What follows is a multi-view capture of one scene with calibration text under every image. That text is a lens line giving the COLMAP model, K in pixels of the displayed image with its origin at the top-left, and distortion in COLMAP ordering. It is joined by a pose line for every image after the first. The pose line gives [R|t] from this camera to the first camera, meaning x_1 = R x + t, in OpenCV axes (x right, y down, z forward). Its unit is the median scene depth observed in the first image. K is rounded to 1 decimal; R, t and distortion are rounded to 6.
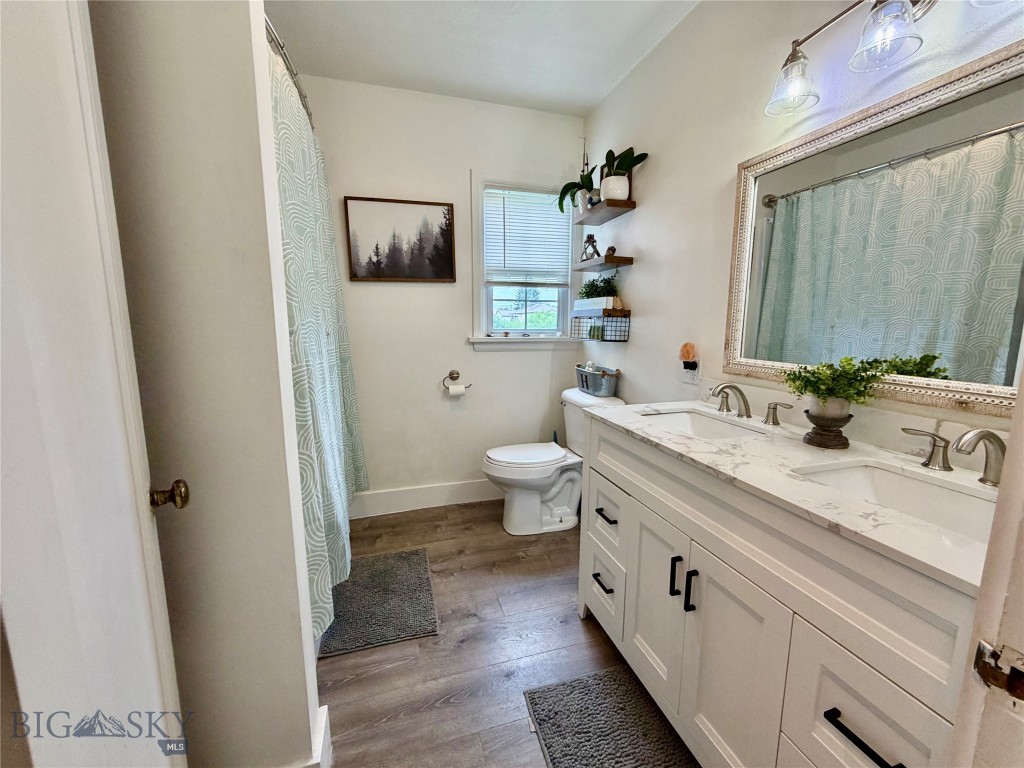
lens RADIAL K [[408.6, 0, 510.4], [0, 408.6, 384.2], [0, 0, 1]] dist [-0.001606, 0.000702]
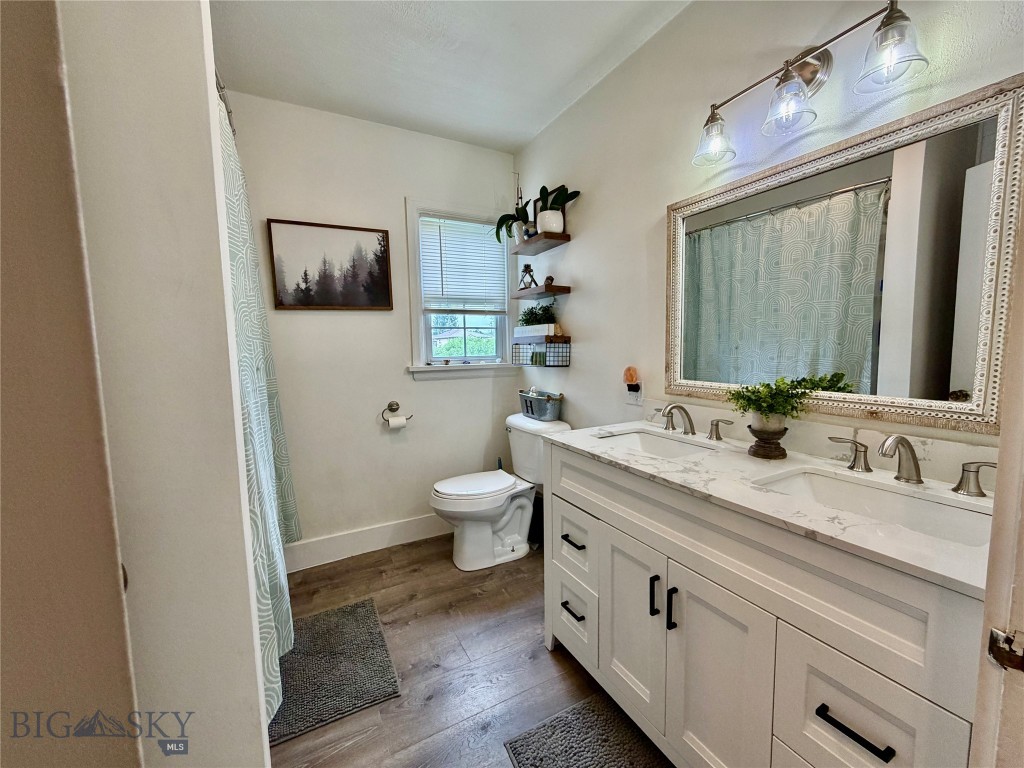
lens RADIAL K [[408.6, 0, 510.4], [0, 408.6, 384.2], [0, 0, 1]] dist [-0.001606, 0.000702]
pose [[0.980194, -0.037910, 0.194375, -0.059908], [0.049371, 0.997295, -0.054460, -0.009848], [-0.191784, 0.062978, 0.979414, 0.014906]]
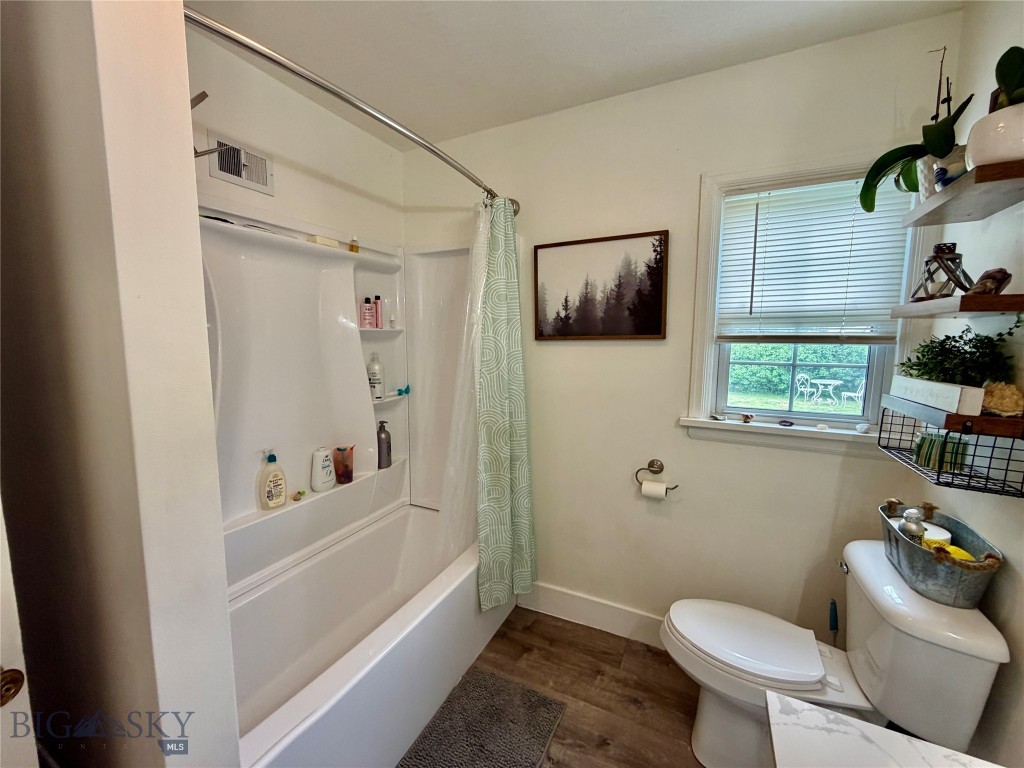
lens RADIAL K [[408.6, 0, 510.4], [0, 408.6, 384.2], [0, 0, 1]] dist [-0.001606, 0.000702]
pose [[0.729712, 0.078974, -0.679178, 0.167059], [-0.106432, 0.994319, 0.001268, -0.154960], [0.675420, 0.071361, 0.733972, 0.330430]]
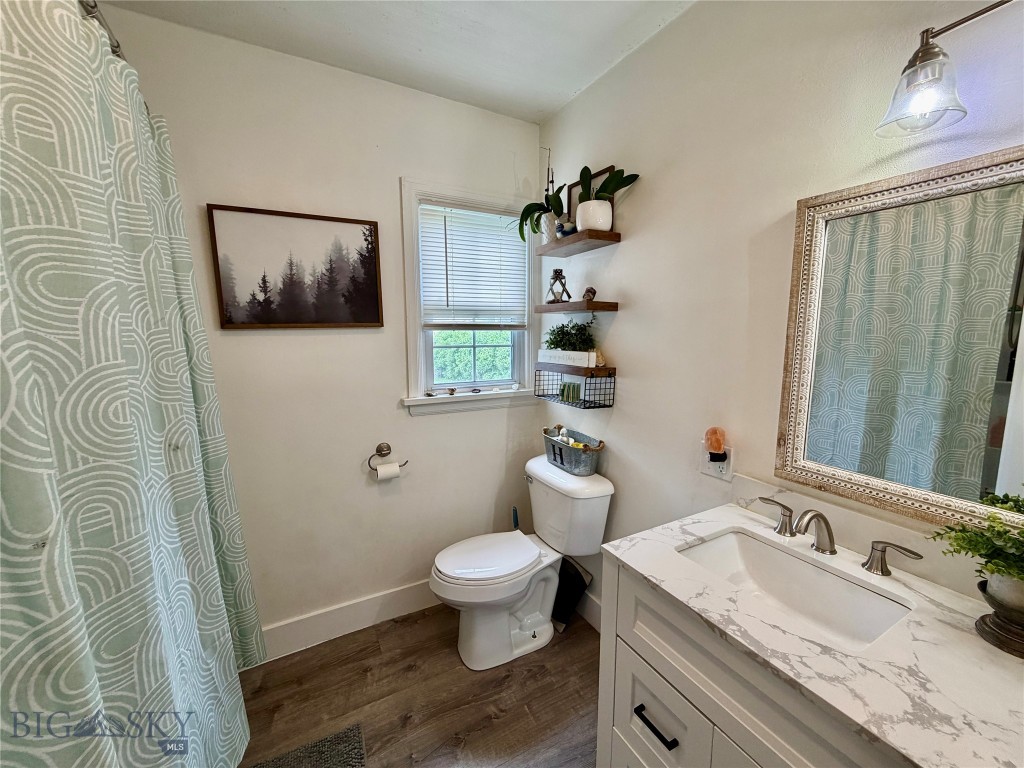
lens RADIAL K [[408.6, 0, 510.4], [0, 408.6, 384.2], [0, 0, 1]] dist [-0.001606, 0.000702]
pose [[0.978595, -0.029088, 0.203731, -0.066436], [0.033312, 0.999295, -0.017334, -0.134654], [-0.203083, 0.023749, 0.978873, 0.248686]]
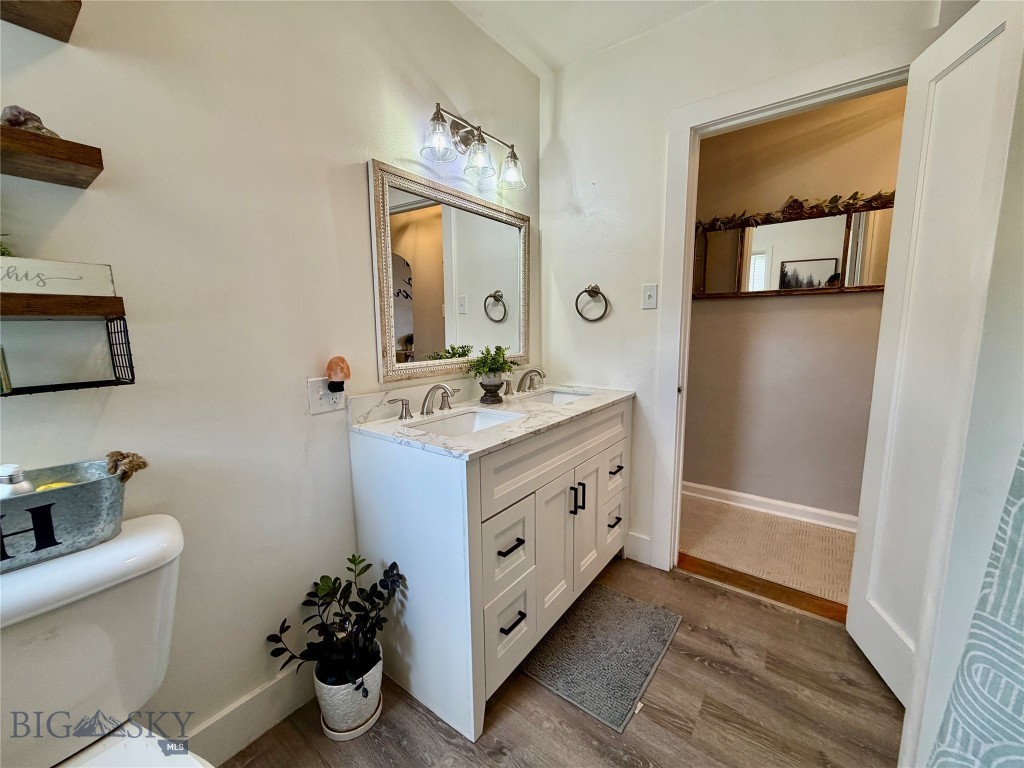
lens RADIAL K [[408.6, 0, 510.4], [0, 408.6, 384.2], [0, 0, 1]] dist [-0.001606, 0.000702]
pose [[-0.594335, -0.108327, 0.796889, -0.265832], [0.132466, 0.964166, 0.229862, -0.136047], [-0.793233, 0.242176, -0.558688, 0.876554]]
